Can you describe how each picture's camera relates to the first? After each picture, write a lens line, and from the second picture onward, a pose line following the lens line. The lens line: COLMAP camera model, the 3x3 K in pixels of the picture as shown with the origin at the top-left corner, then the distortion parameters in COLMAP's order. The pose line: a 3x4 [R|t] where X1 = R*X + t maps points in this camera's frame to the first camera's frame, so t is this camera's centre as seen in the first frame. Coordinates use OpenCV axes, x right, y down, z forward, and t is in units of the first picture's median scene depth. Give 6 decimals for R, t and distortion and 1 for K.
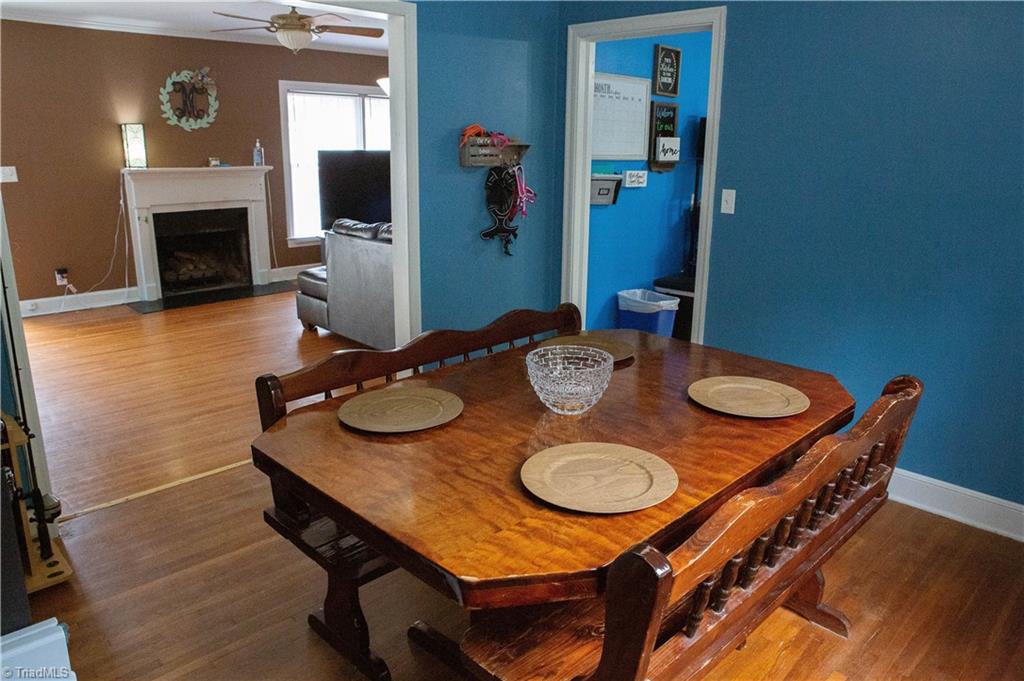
lens RADIAL K [[715.8, 0, 512.0], [0, 715.8, 340.5], [0, 0, 1]] dist [-0.032264, -0.000964]
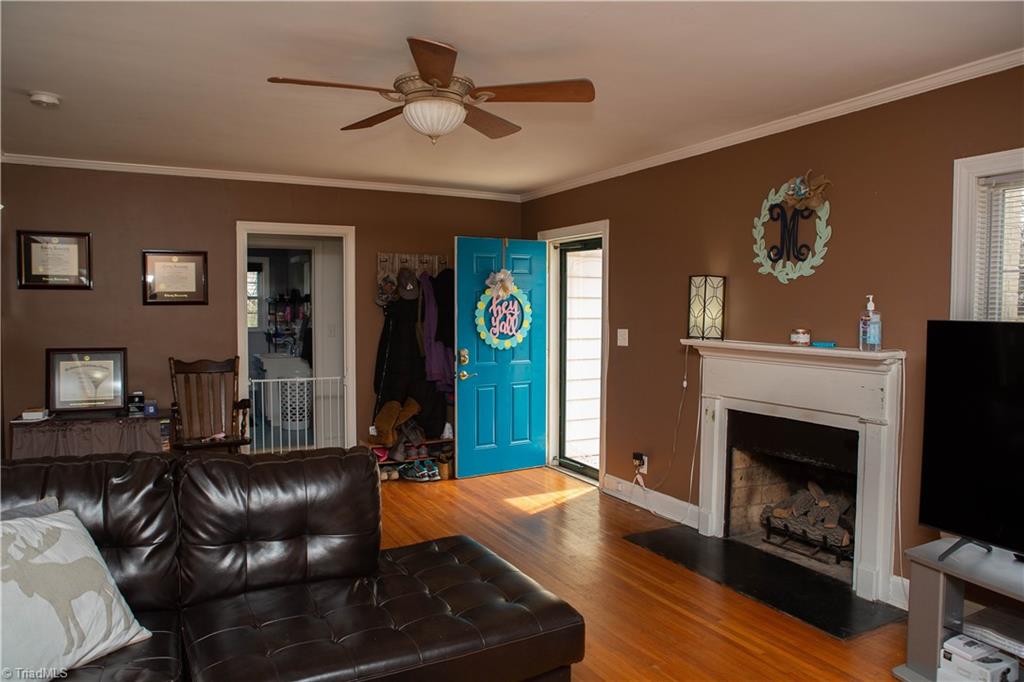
lens RADIAL K [[715.8, 0, 512.0], [0, 715.8, 341.0], [0, 0, 1]] dist [-0.032264, -0.000964]
pose [[-0.289353, 0.035143, -0.956577, 0.171587], [-0.260942, 0.958582, 0.114149, -0.261355], [0.920969, 0.282640, -0.268198, 0.976016]]
